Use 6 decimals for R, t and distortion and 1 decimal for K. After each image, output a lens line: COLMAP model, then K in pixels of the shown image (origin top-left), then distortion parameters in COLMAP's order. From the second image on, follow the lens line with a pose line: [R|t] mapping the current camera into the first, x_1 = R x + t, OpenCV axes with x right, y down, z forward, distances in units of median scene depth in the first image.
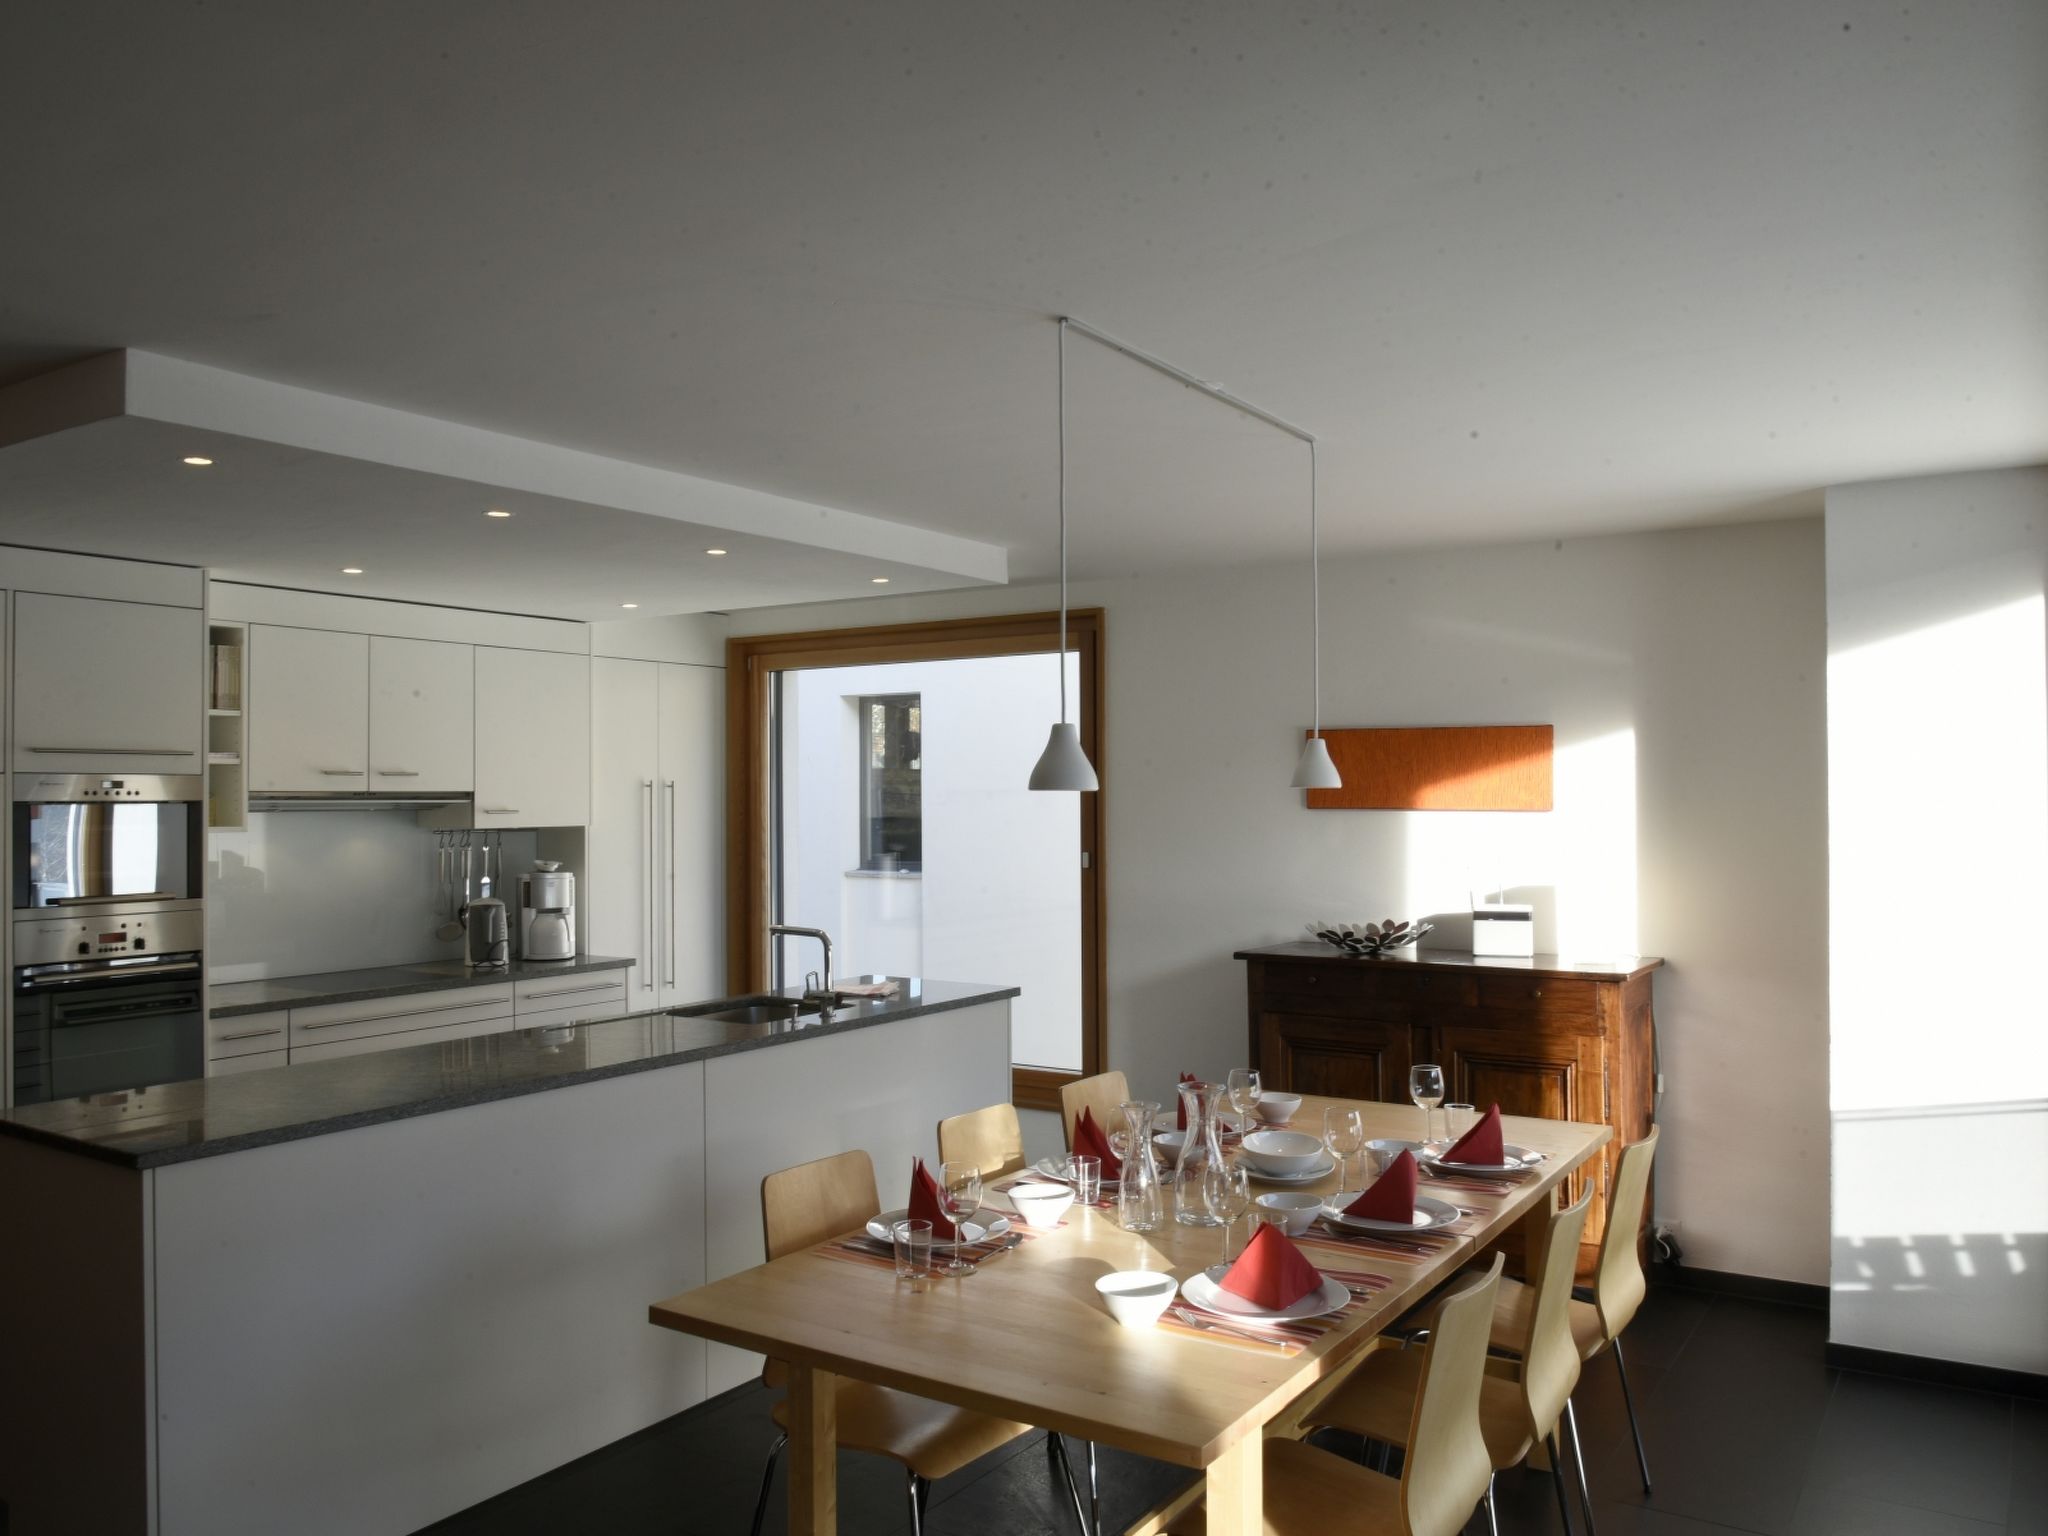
lens RADIAL K [[1565.3, 0, 1024.0], [0, 1565.3, 768.0], [0, 0, 1]] dist [-0.003384, -0.000147]
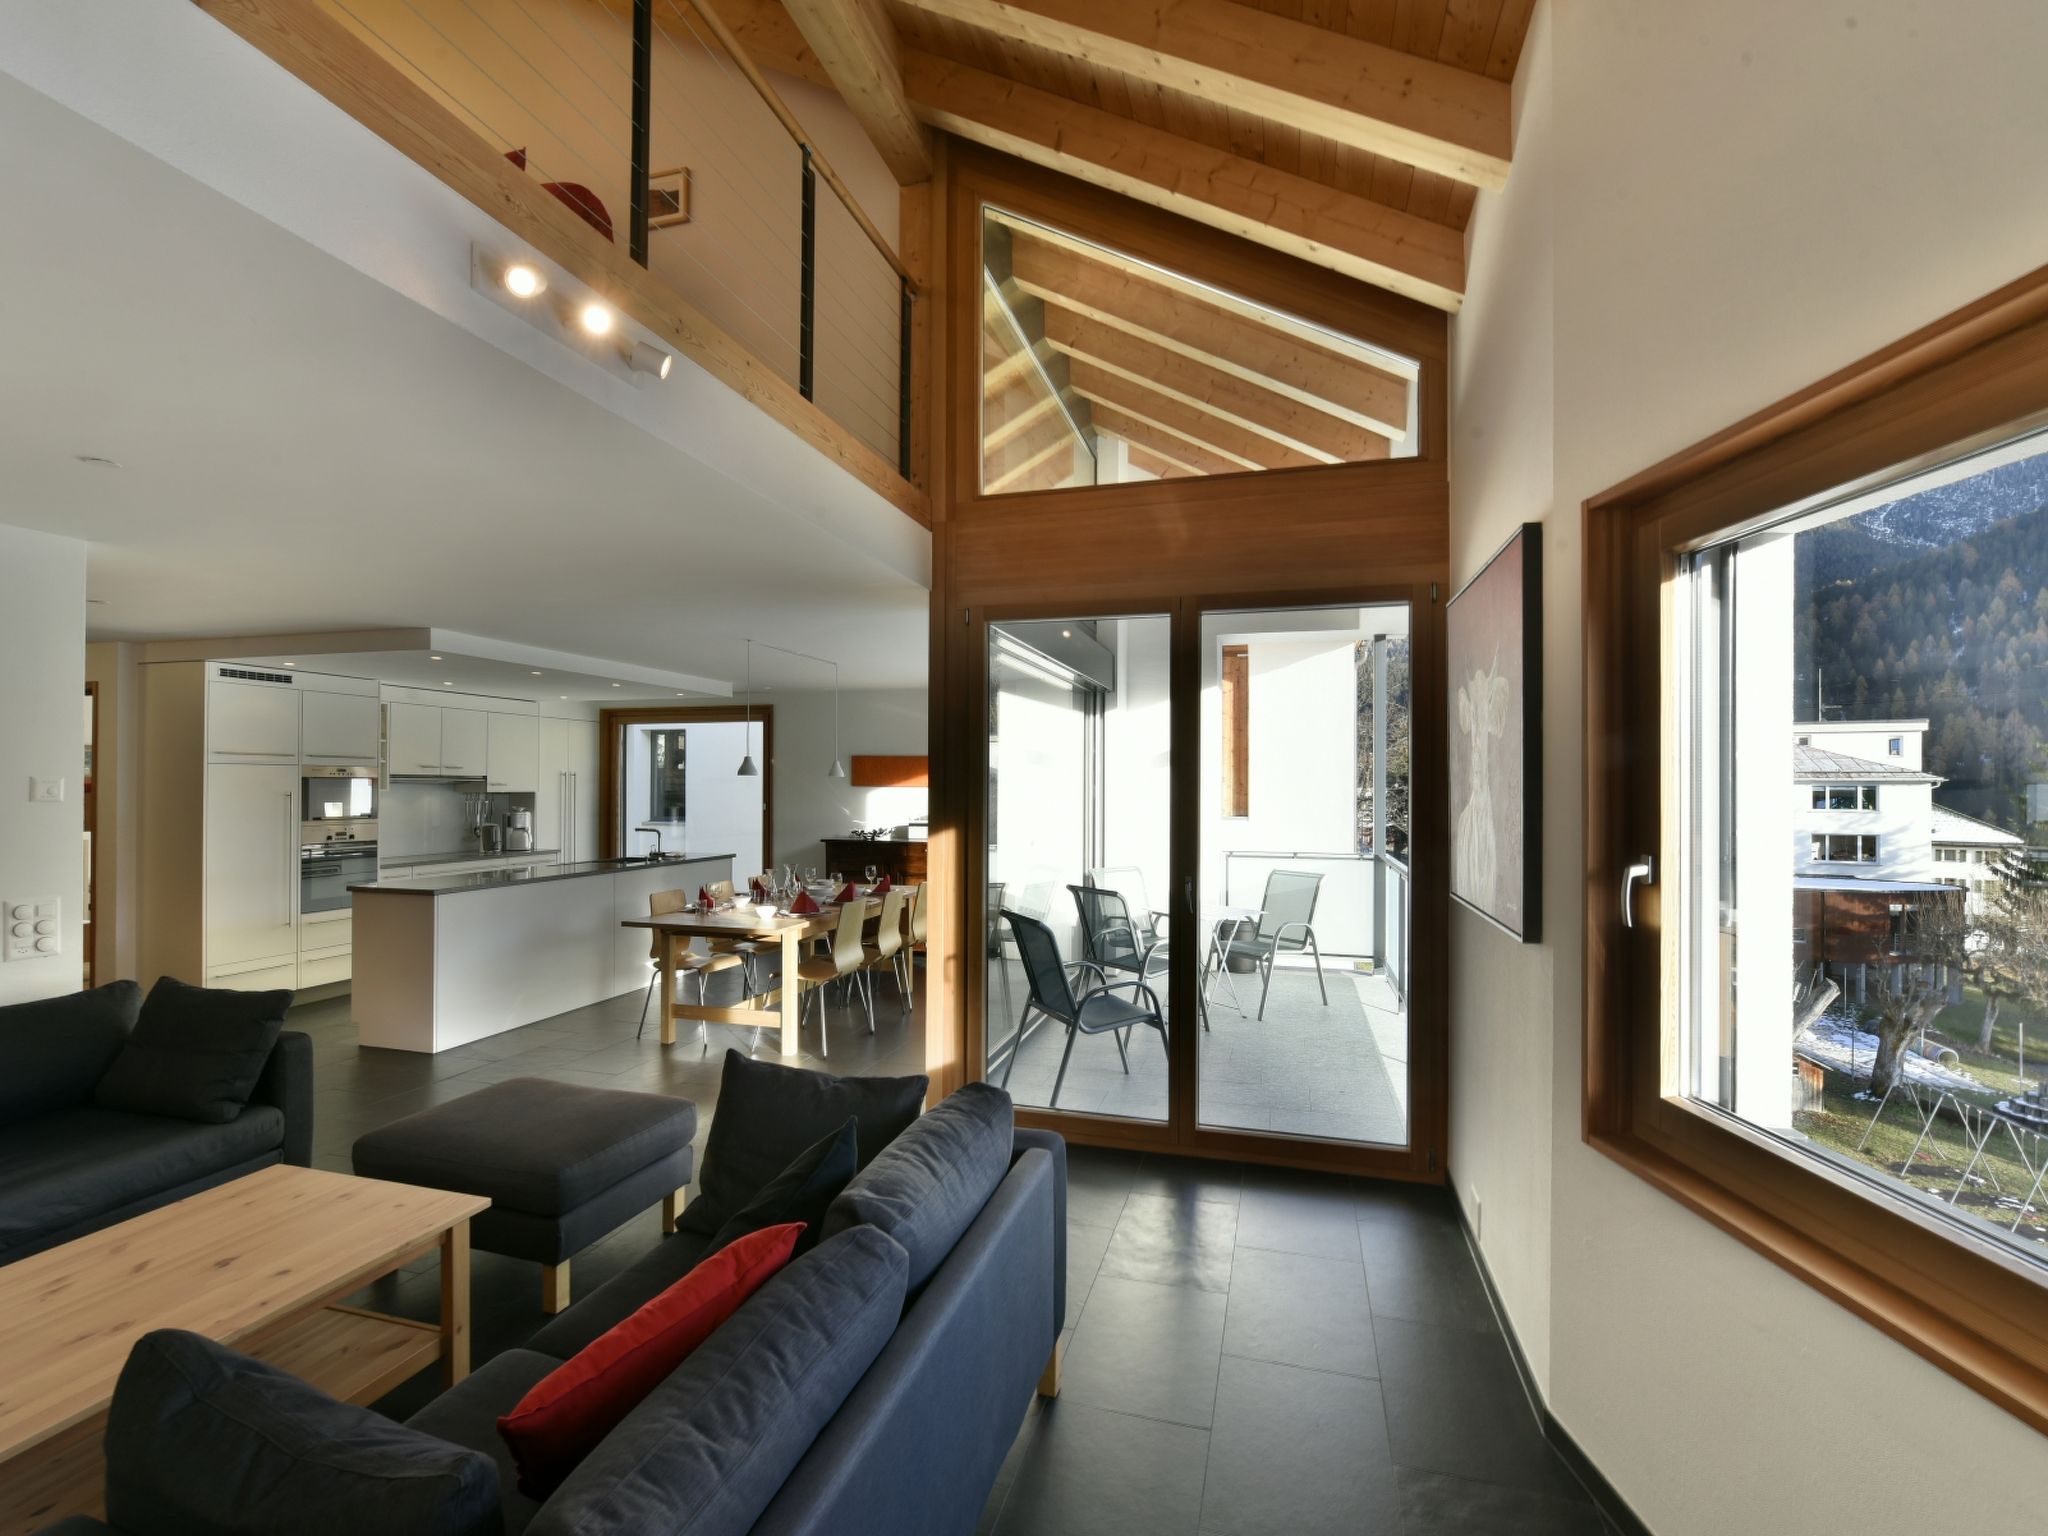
lens RADIAL K [[913.0, 0, 1032.6], [0, 913.0, 778.8], [0, 0, 1]] dist [-0.007151, -0.001013]
pose [[0.952890, 0.010220, 0.303143, 0.006115], [-0.012981, 0.999891, 0.007094, -0.000459], [-0.303037, -0.010694, 0.952919, -0.503578]]
